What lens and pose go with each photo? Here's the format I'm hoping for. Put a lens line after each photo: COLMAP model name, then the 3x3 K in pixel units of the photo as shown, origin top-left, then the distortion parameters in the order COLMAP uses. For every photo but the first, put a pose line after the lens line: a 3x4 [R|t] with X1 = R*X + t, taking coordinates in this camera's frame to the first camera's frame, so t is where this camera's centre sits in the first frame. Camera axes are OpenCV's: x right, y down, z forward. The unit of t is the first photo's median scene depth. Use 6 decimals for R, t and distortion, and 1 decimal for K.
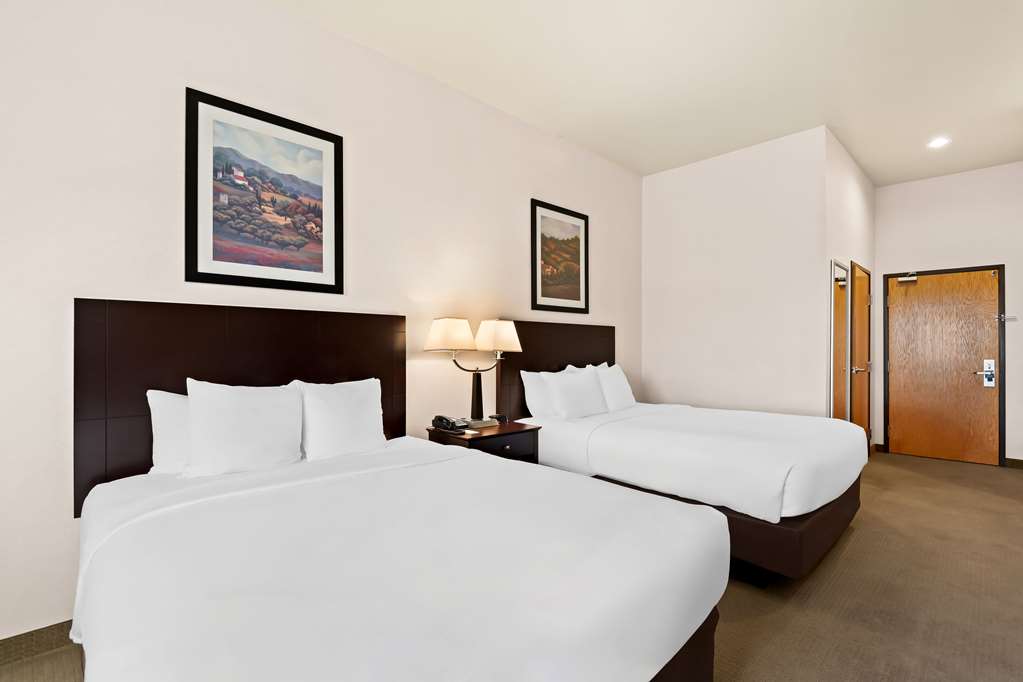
lens RADIAL K [[484.3, 0, 522.5], [0, 484.3, 340.3], [0, 0, 1]] dist [0.006047, -0.000825]
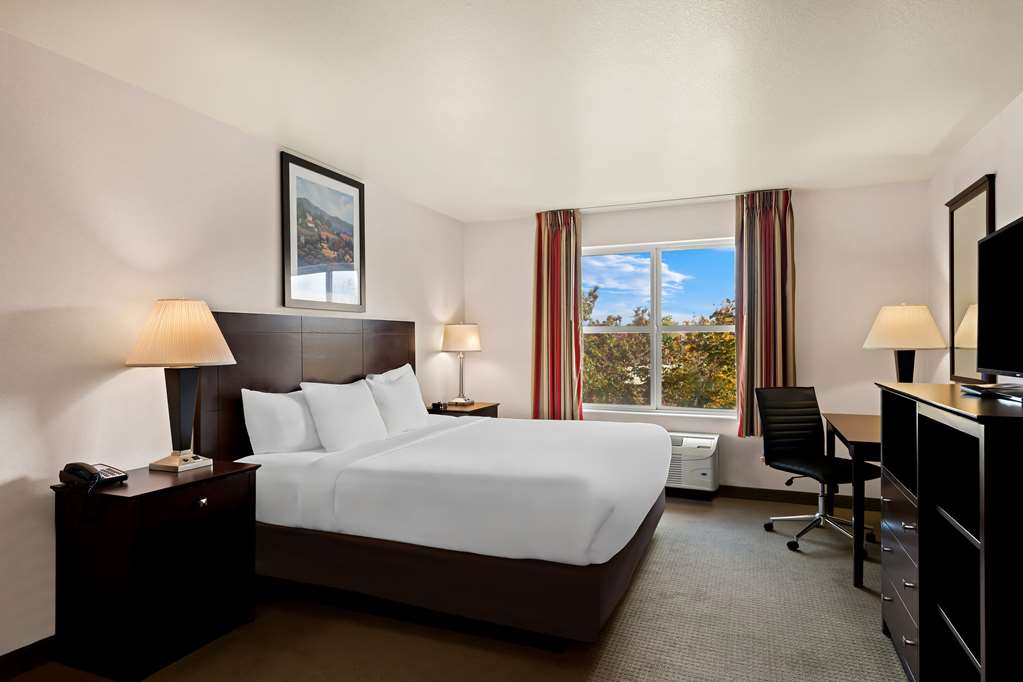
lens RADIAL K [[566.0, 0, 508.0], [0, 566.0, 340.9], [0, 0, 1]] dist [0.032519, 0.001042]
pose [[0.934488, -0.007607, 0.355913, -0.575413], [0.004948, 0.999953, 0.008380, -0.034314], [-0.355959, -0.006069, 0.934482, -0.501899]]
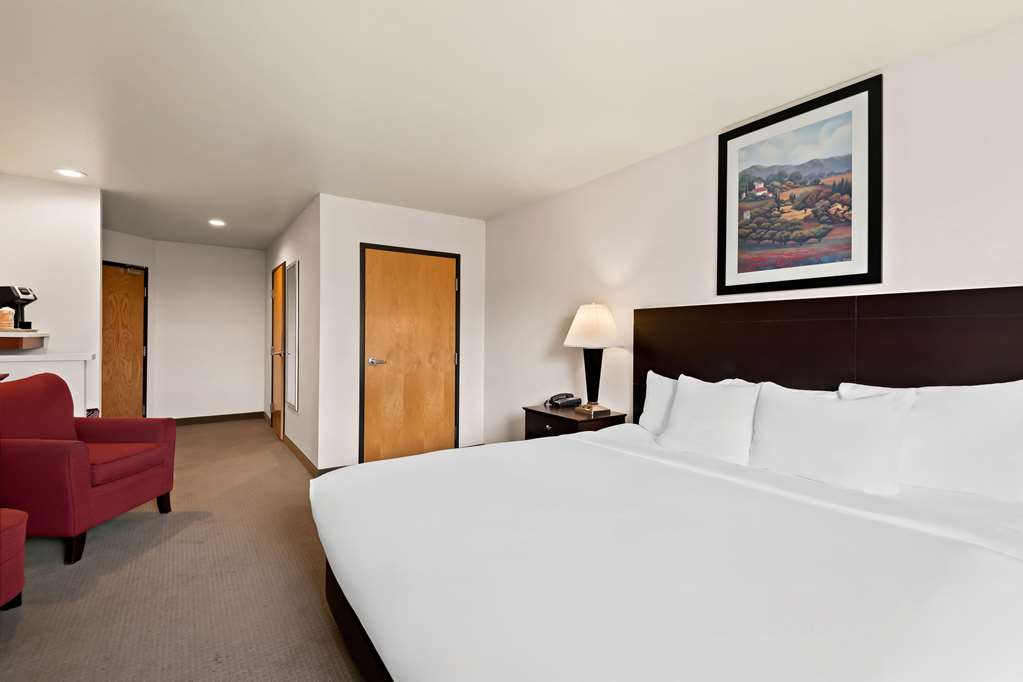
lens RADIAL K [[471.7, 0, 512.9], [0, 471.7, 340.9], [0, 0, 1]] dist [-0.001364, -0.000811]
pose [[-0.192381, -0.002000, -0.981318, 0.480790], [0.001820, 0.999995, -0.002395, -0.003668], [0.981319, -0.002247, -0.192377, 0.610986]]
